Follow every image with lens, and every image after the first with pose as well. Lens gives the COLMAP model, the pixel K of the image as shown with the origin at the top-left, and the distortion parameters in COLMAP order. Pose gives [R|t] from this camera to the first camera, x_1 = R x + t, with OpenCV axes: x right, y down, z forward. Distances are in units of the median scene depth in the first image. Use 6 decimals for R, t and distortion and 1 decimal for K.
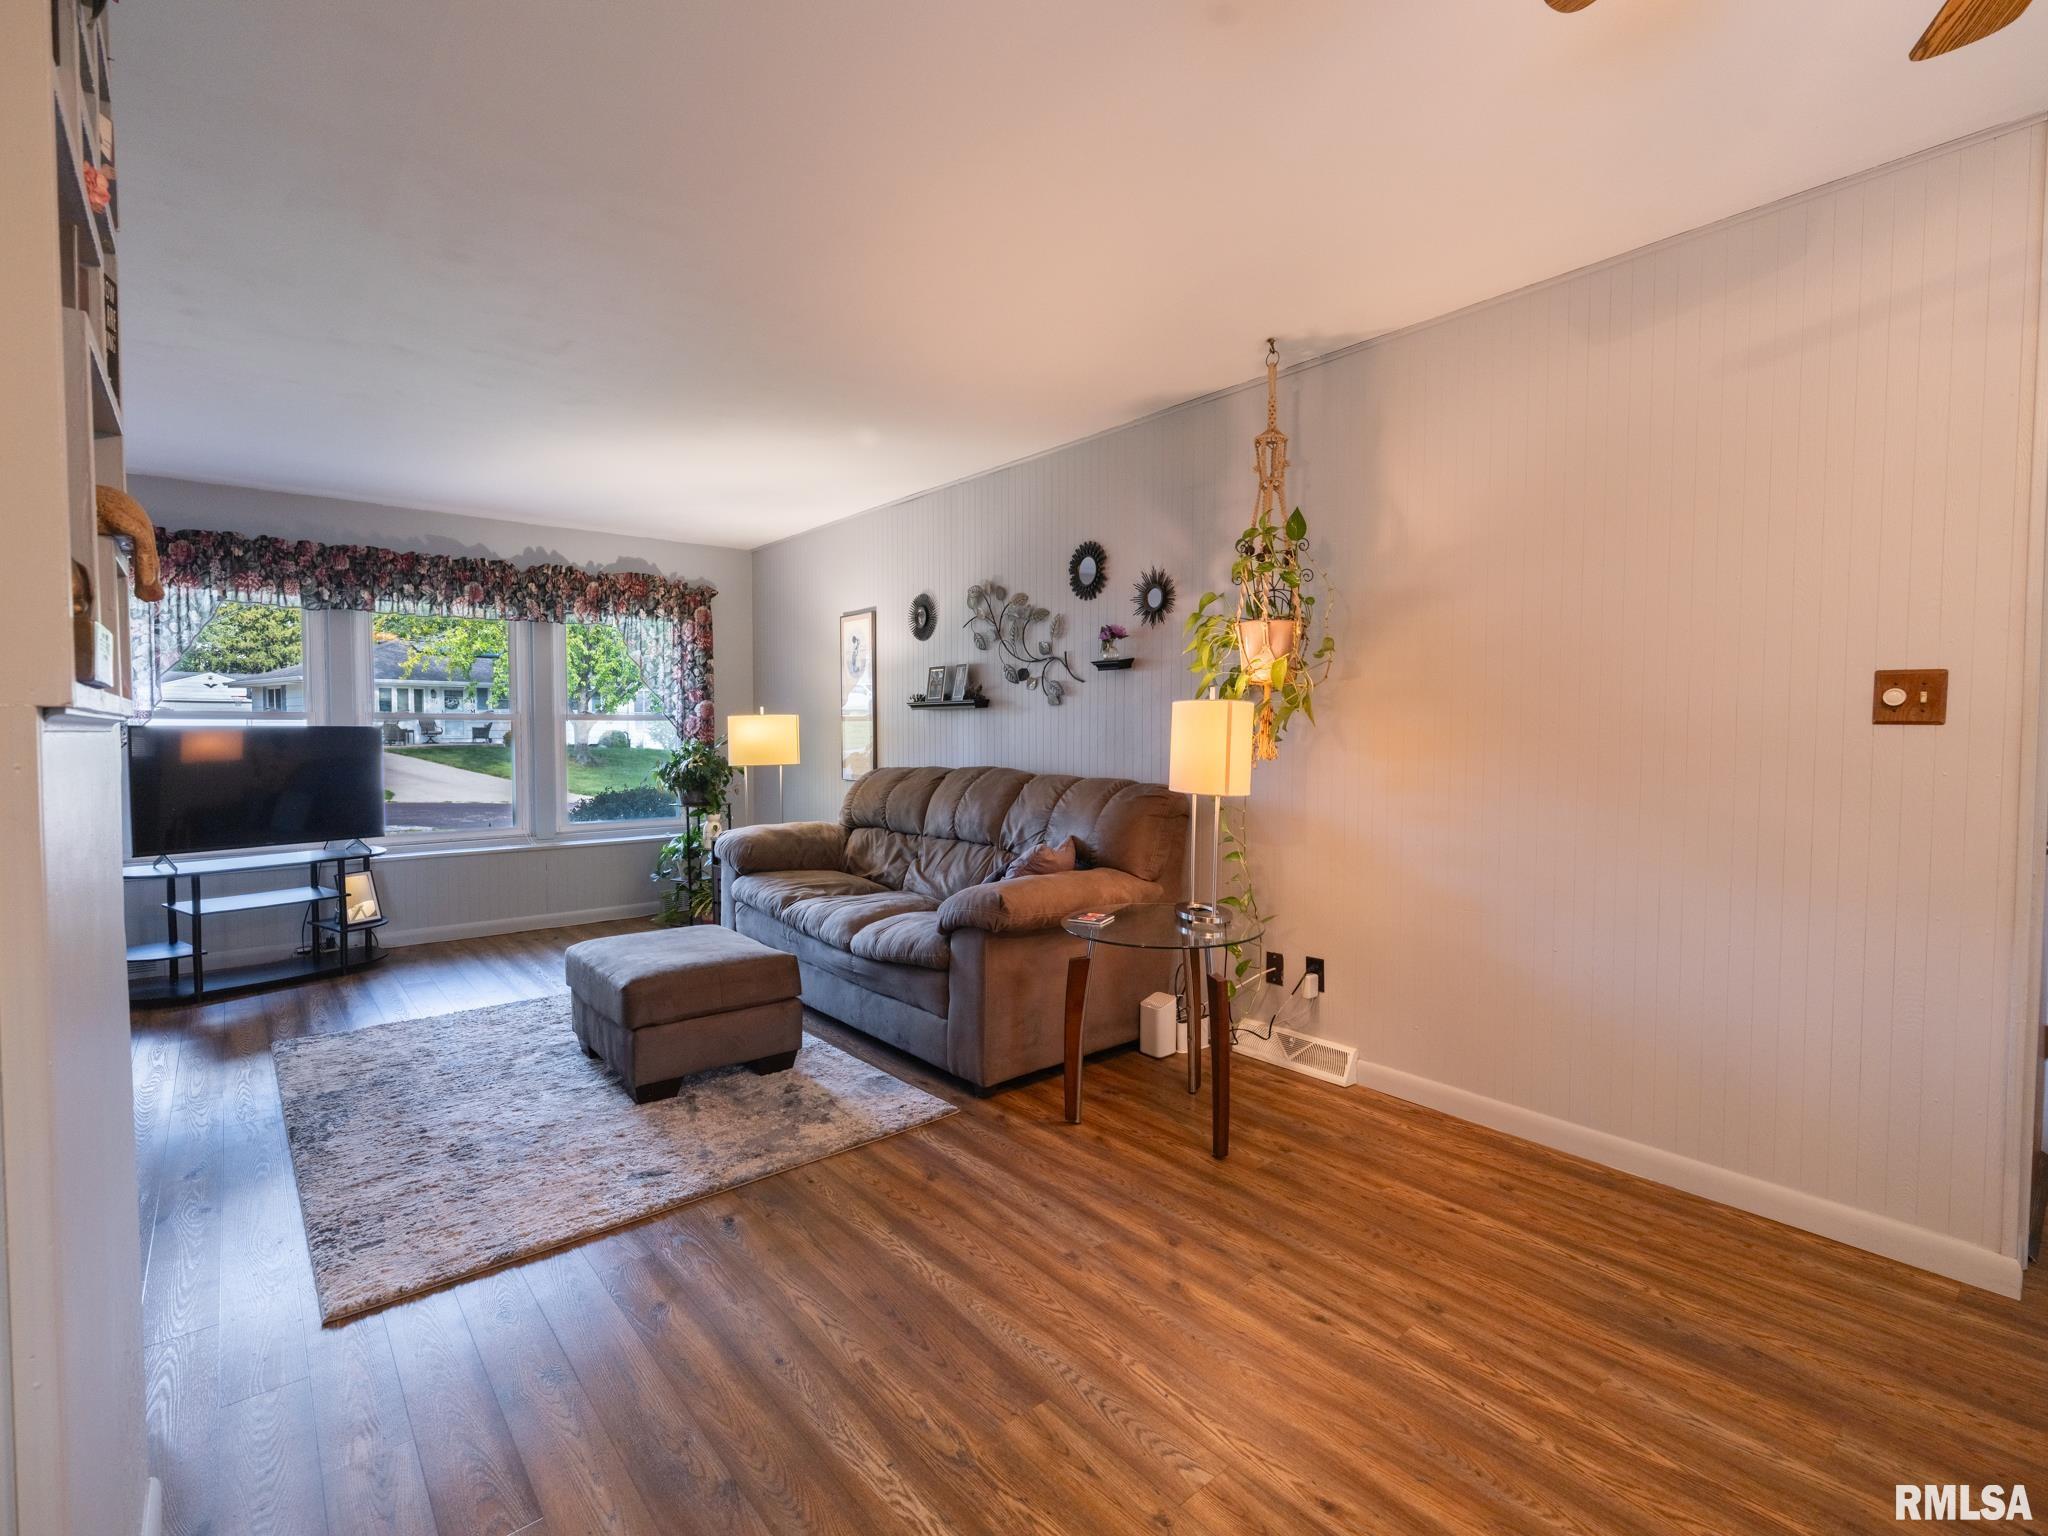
lens RADIAL K [[973.1, 0, 1051.5], [0, 973.1, 763.8], [0, 0, 1]] dist [-0.004603, 0.000068]
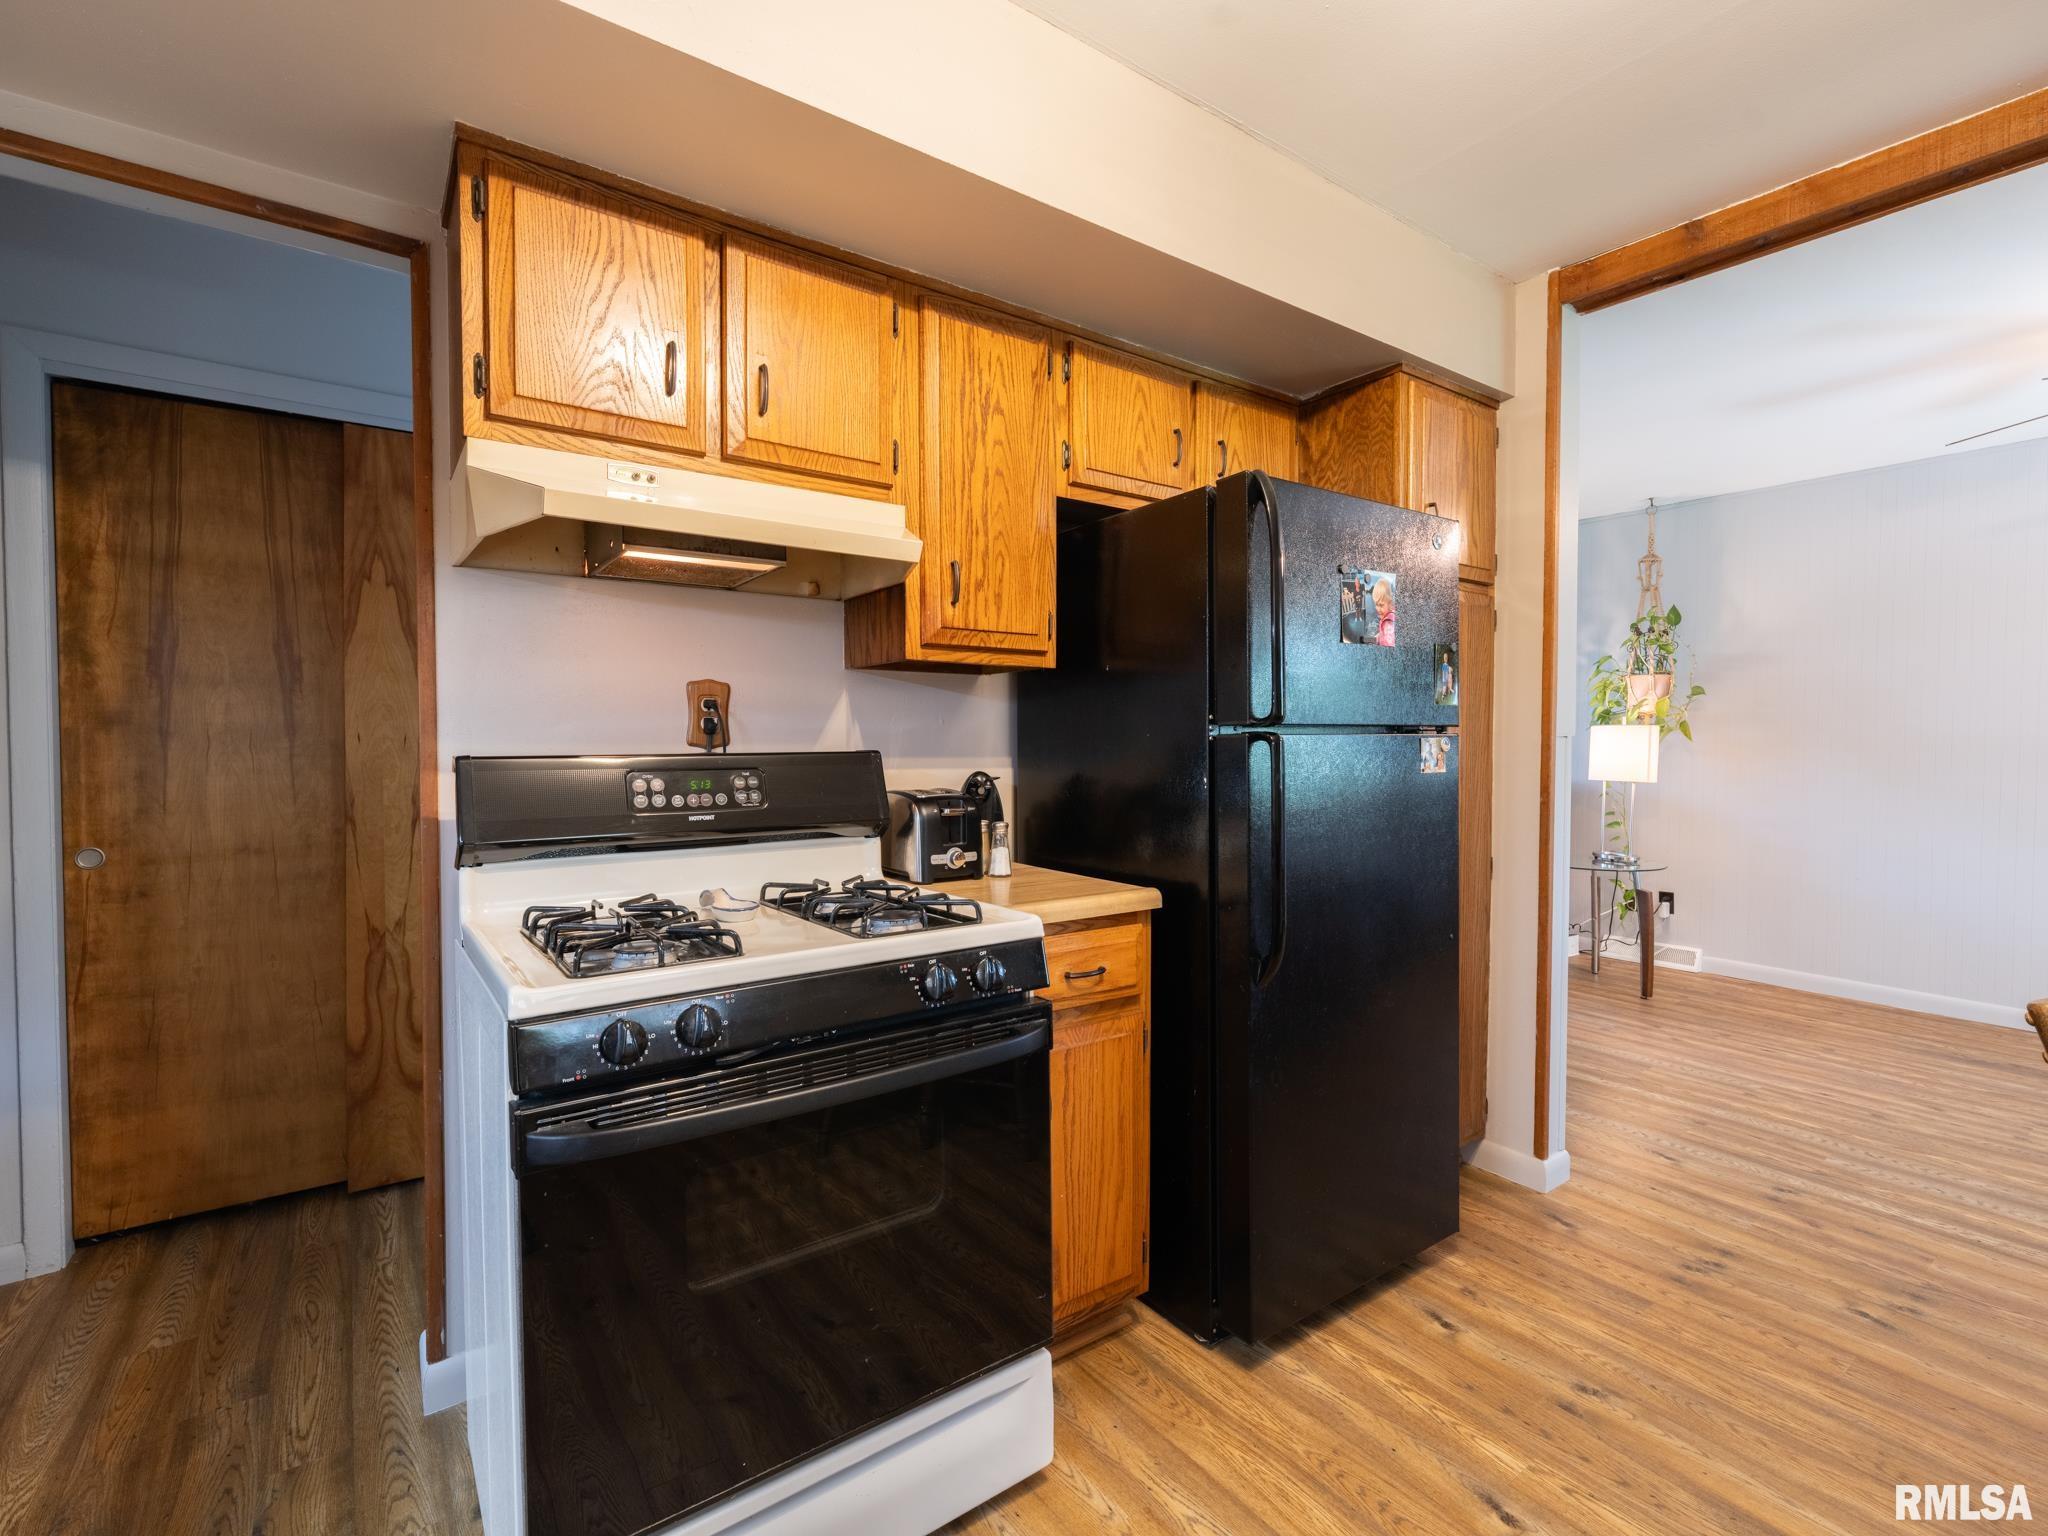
lens RADIAL K [[975.1, 0, 1024.4], [0, 975.1, 763.4], [0, 0, 1]] dist [-0.000913, -0.000016]
pose [[0.995824, 0.003019, -0.091241, -0.445598], [-0.004004, 0.999936, -0.010618, 0.013027], [0.091203, 0.010939, 0.995772, -0.465781]]
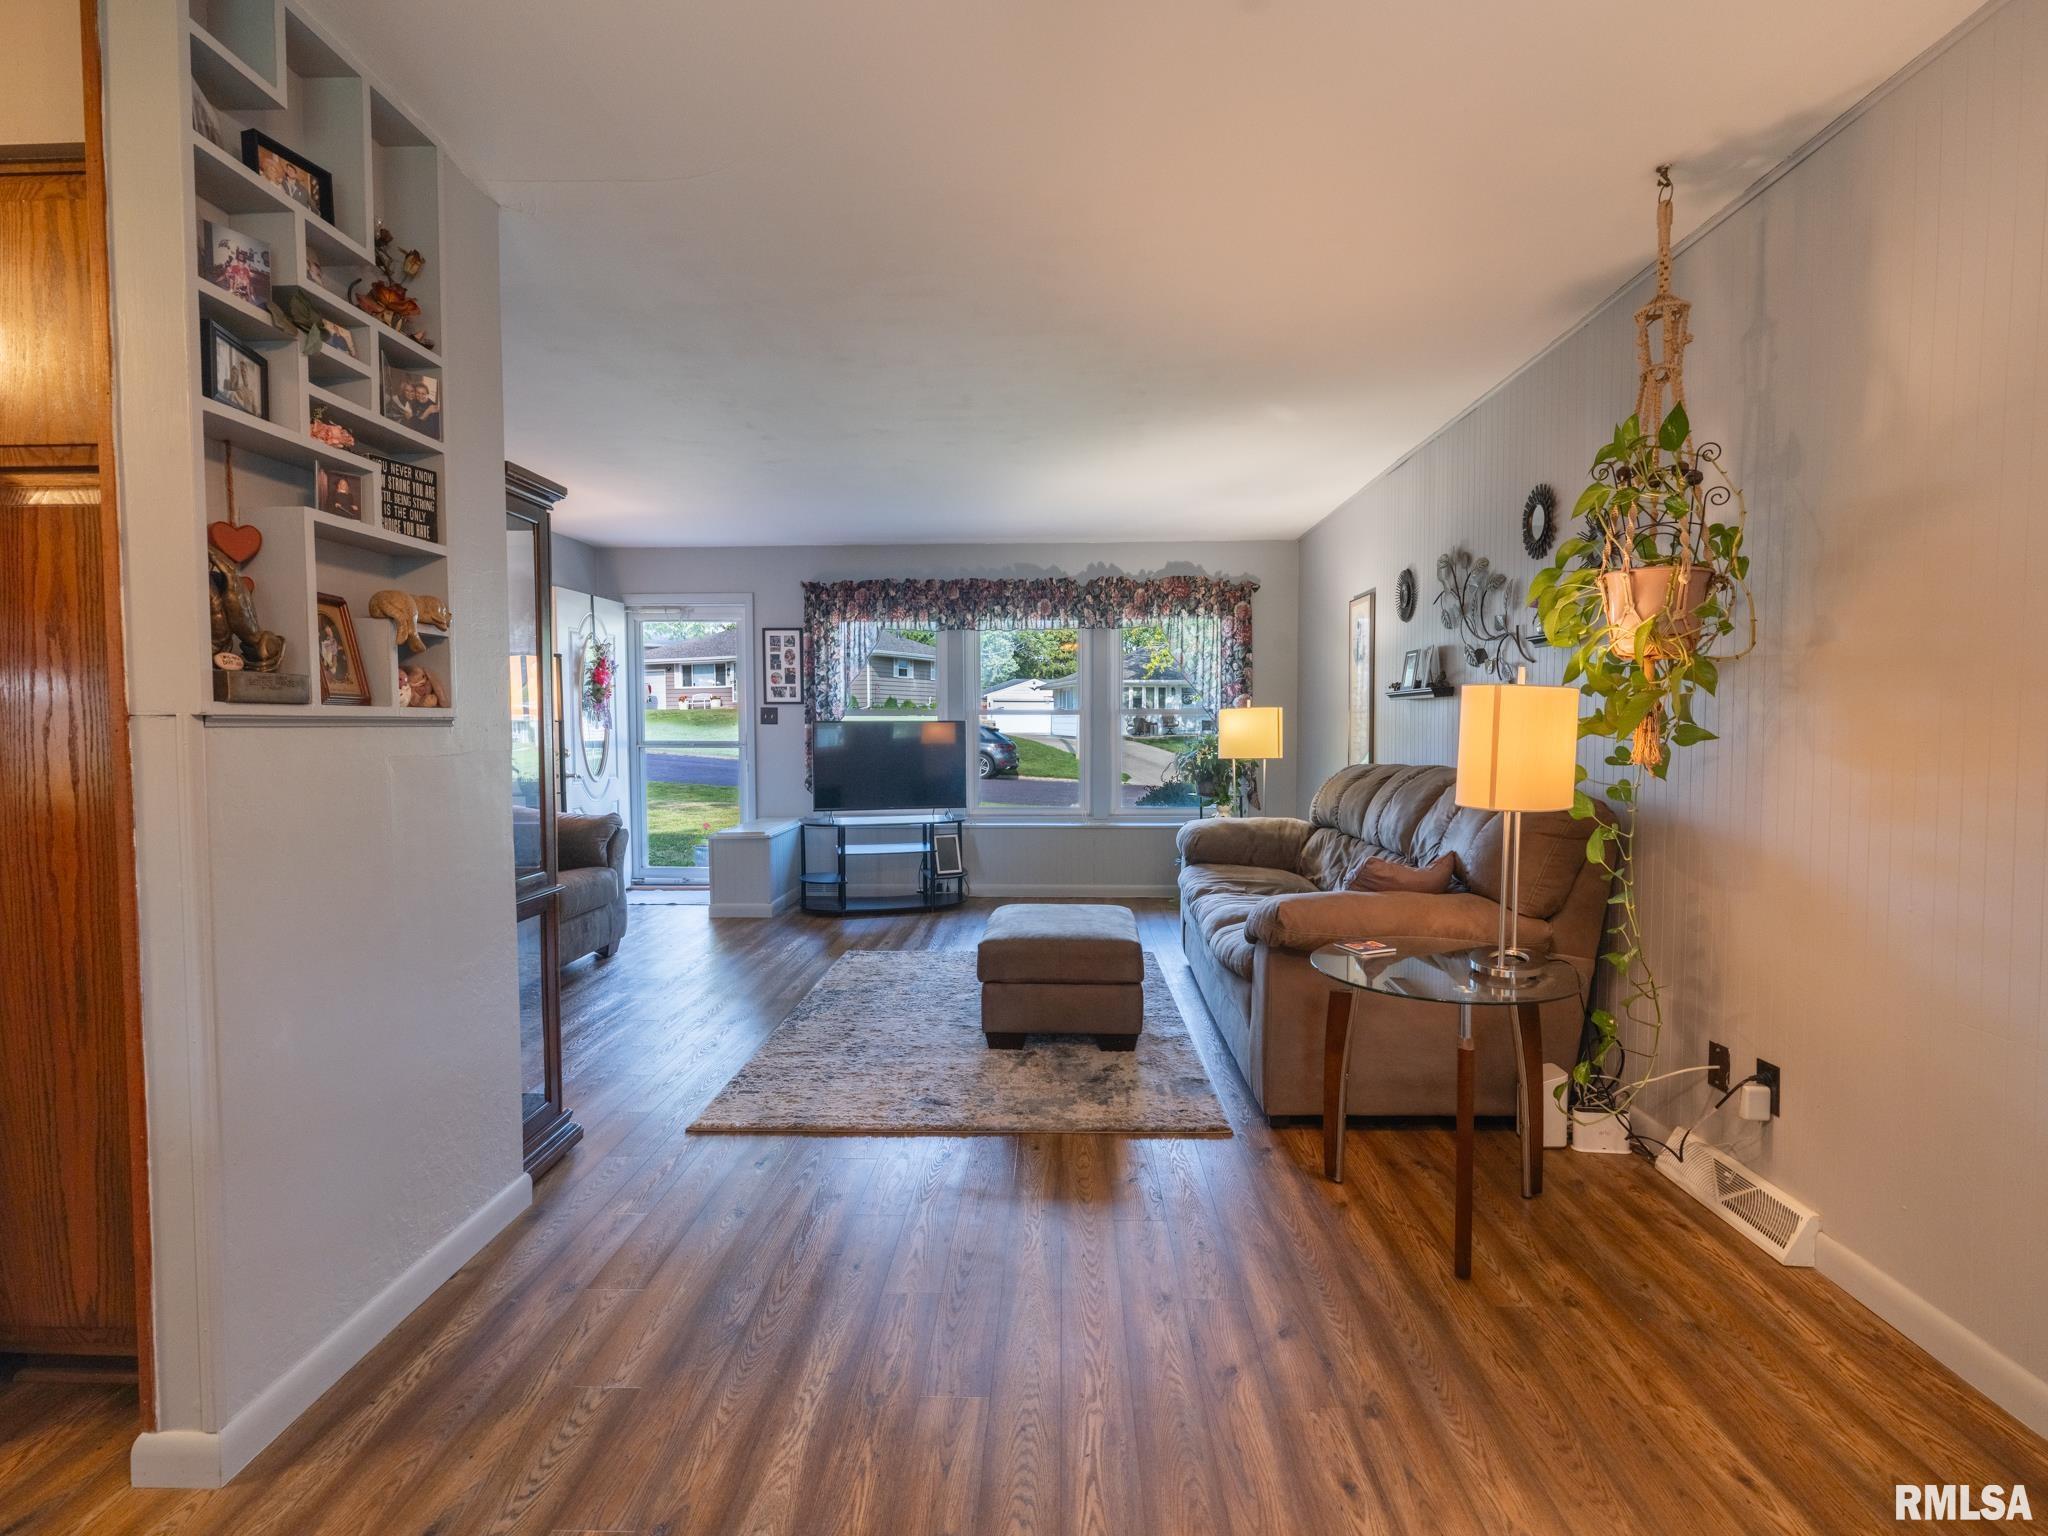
lens RADIAL K [[999.8, 0, 1008.7], [0, 999.8, 763.4], [0, 0, 1]] dist [-0.001197, 0.000239]
pose [[0.722984, 0.025905, -0.690379, 0.270294], [-0.021385, 0.999657, 0.015115, -0.004216], [0.690534, 0.003836, 0.723290, 0.104513]]
